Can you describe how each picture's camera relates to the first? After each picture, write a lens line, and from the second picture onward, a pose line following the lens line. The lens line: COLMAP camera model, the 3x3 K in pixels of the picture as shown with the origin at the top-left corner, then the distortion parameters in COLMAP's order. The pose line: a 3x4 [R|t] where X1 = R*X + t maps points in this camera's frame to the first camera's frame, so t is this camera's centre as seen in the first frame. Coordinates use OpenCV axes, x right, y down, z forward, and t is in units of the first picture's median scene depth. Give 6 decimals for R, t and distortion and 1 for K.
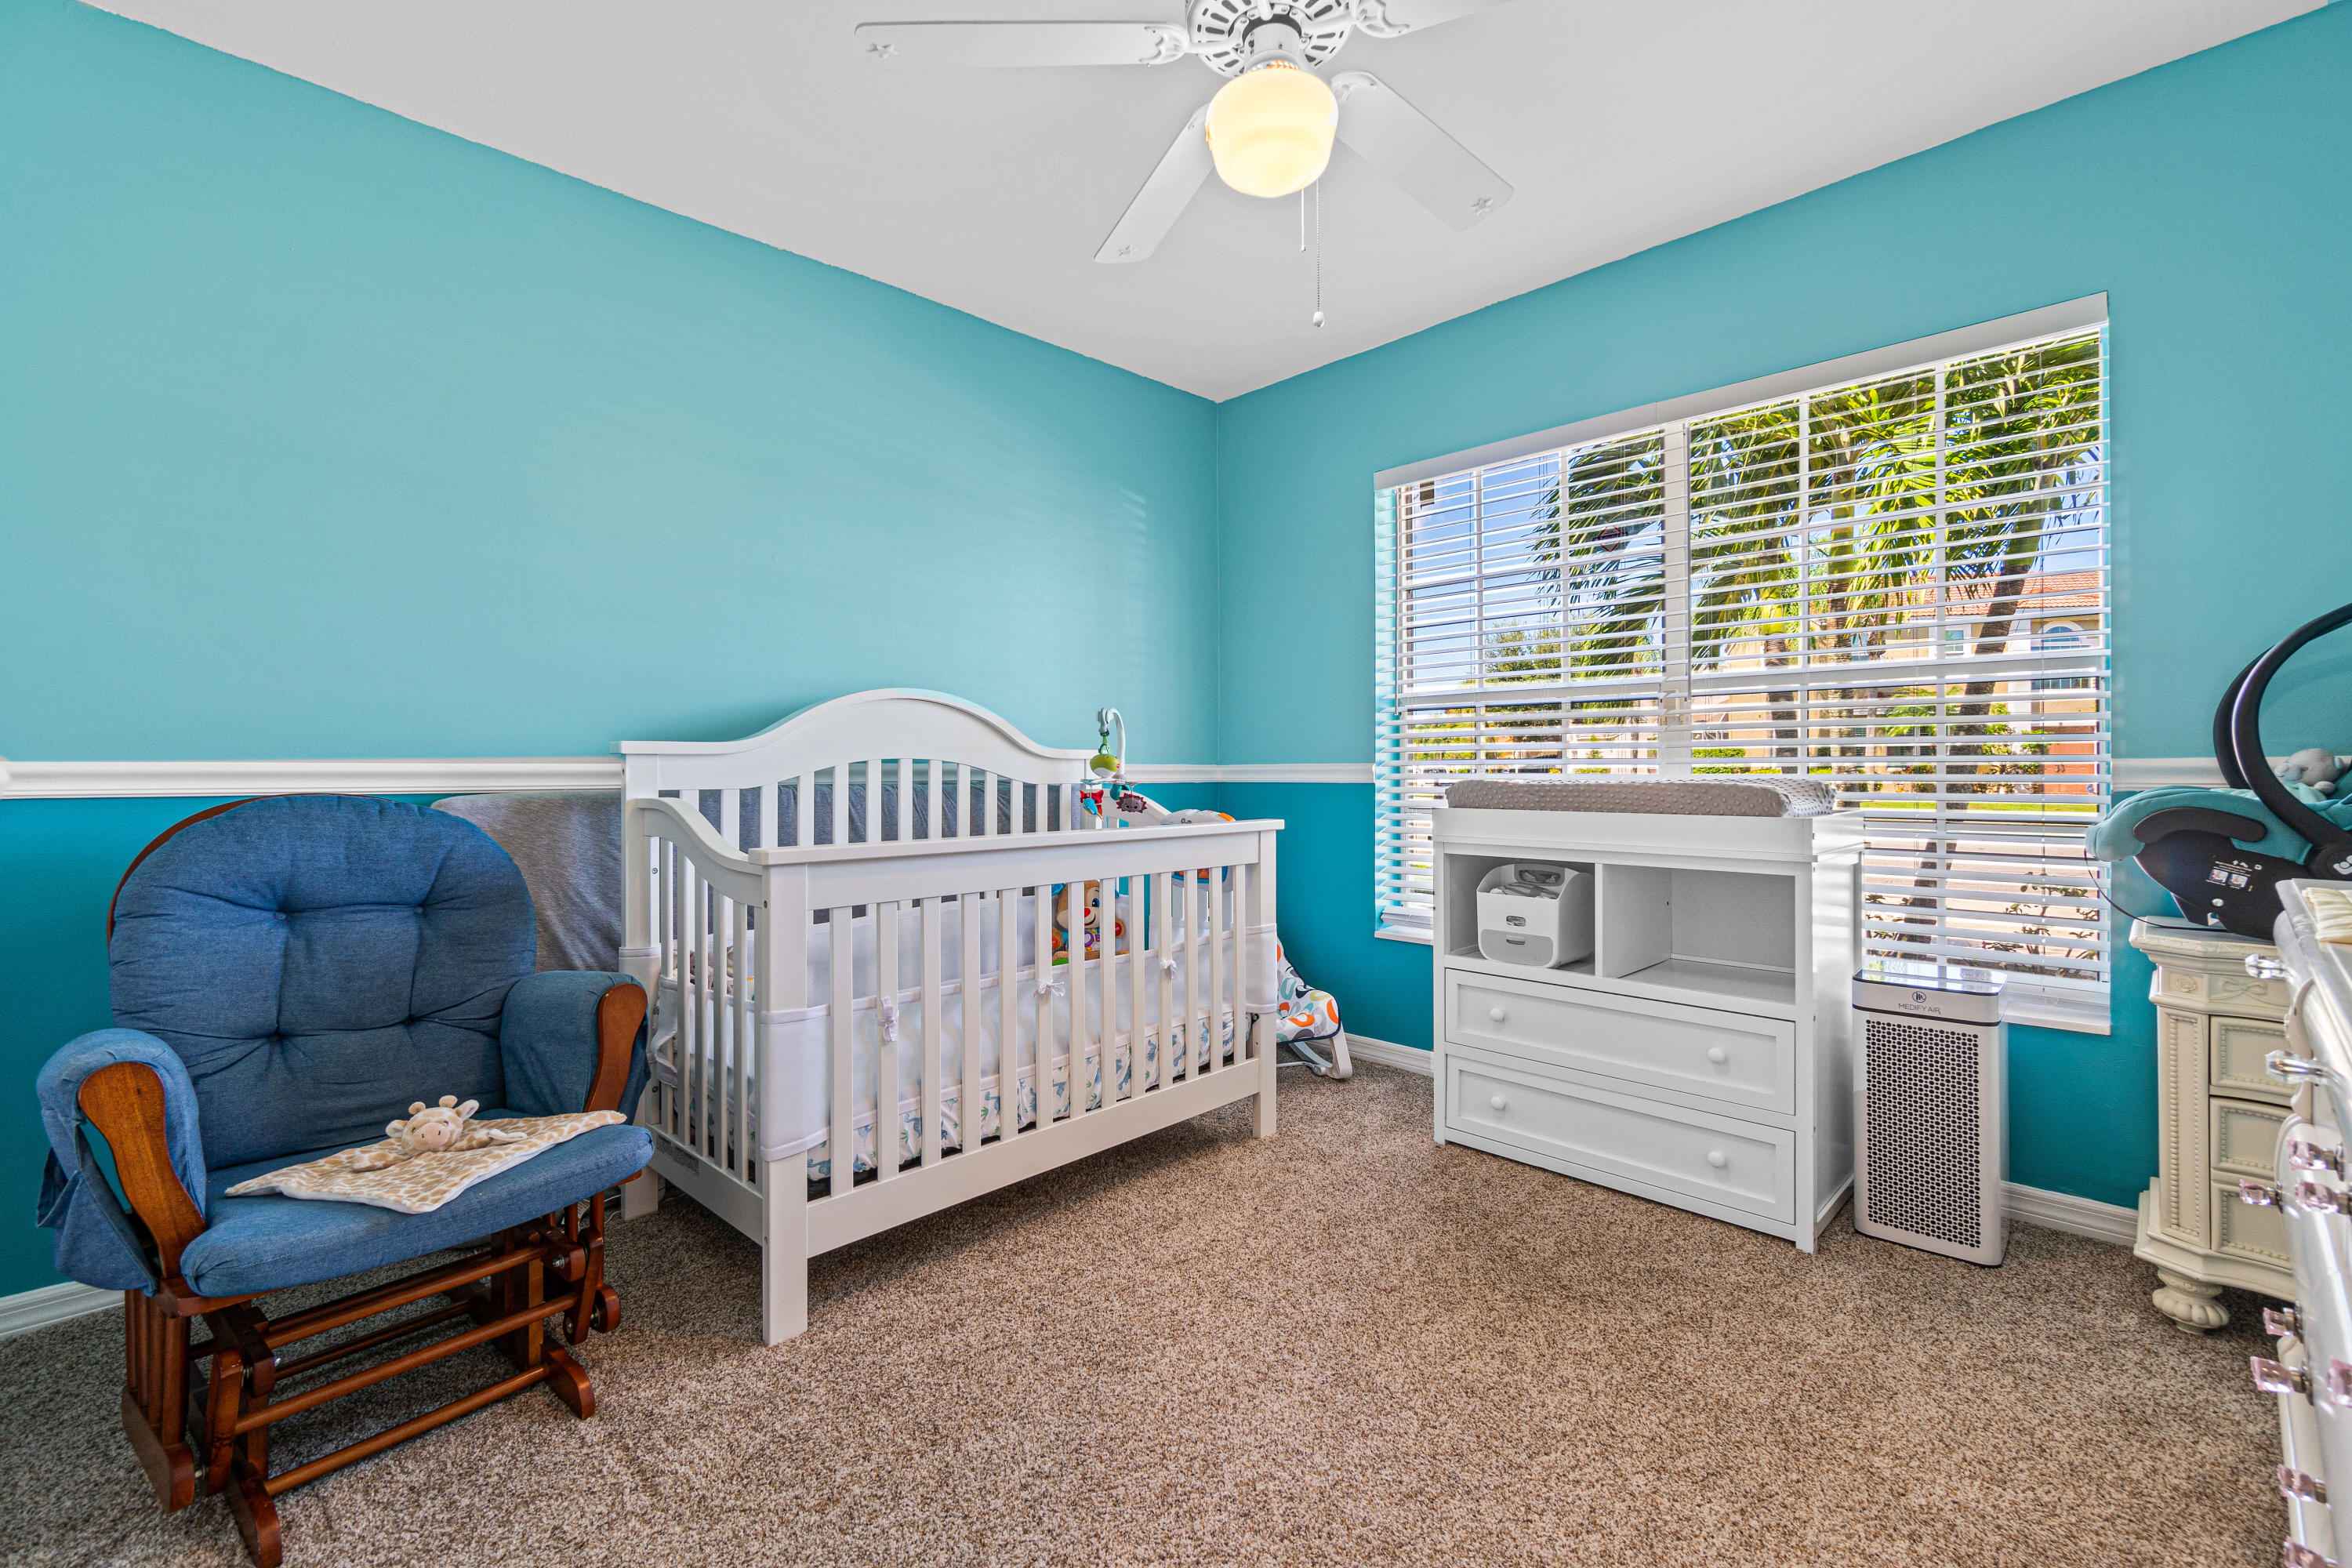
lens RADIAL K [[1015.1, 0, 1179.0], [0, 1015.1, 778.5], [0, 0, 1]] dist [-0.000108, -0.000001]
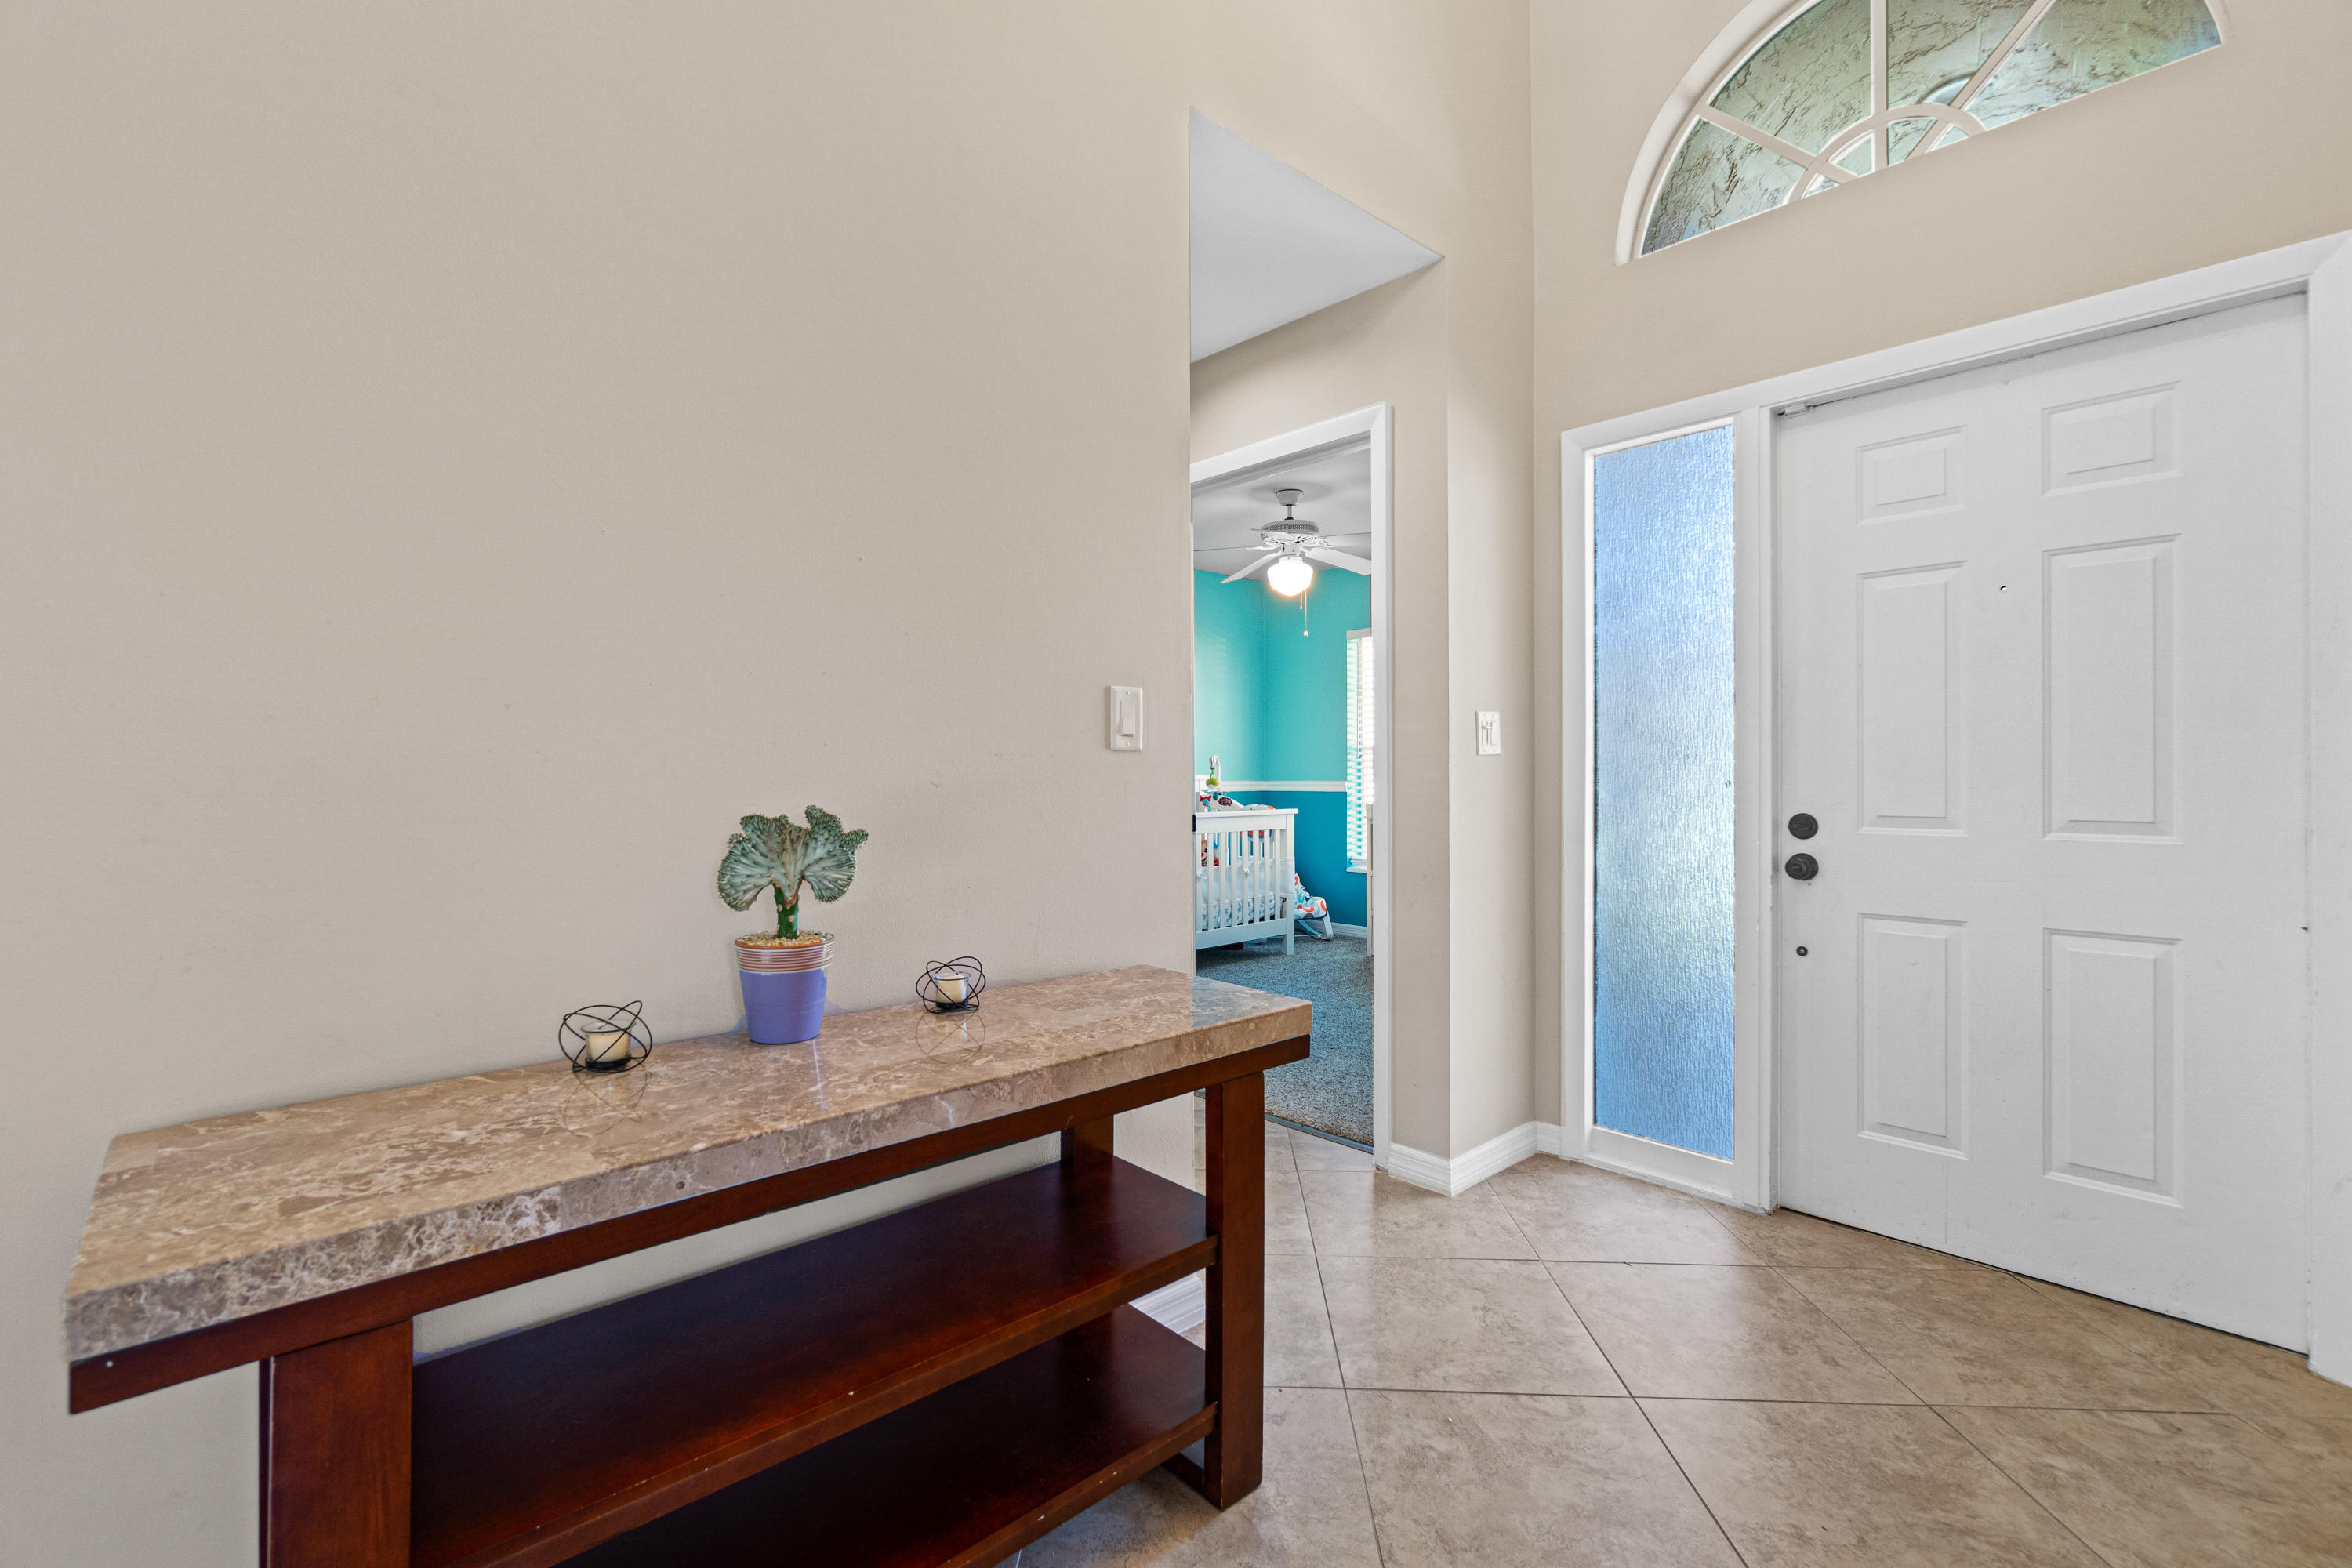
lens RADIAL K [[1015.1, 0, 1173.8], [0, 1015.1, 777.4], [0, 0, 1]] dist [-0.000108, -0.000001]
pose [[0.999471, 0.002004, -0.032447, -0.085406], [-0.002029, 0.999998, -0.000736, -0.023489], [0.032445, 0.000801, 0.999473, -1.100379]]
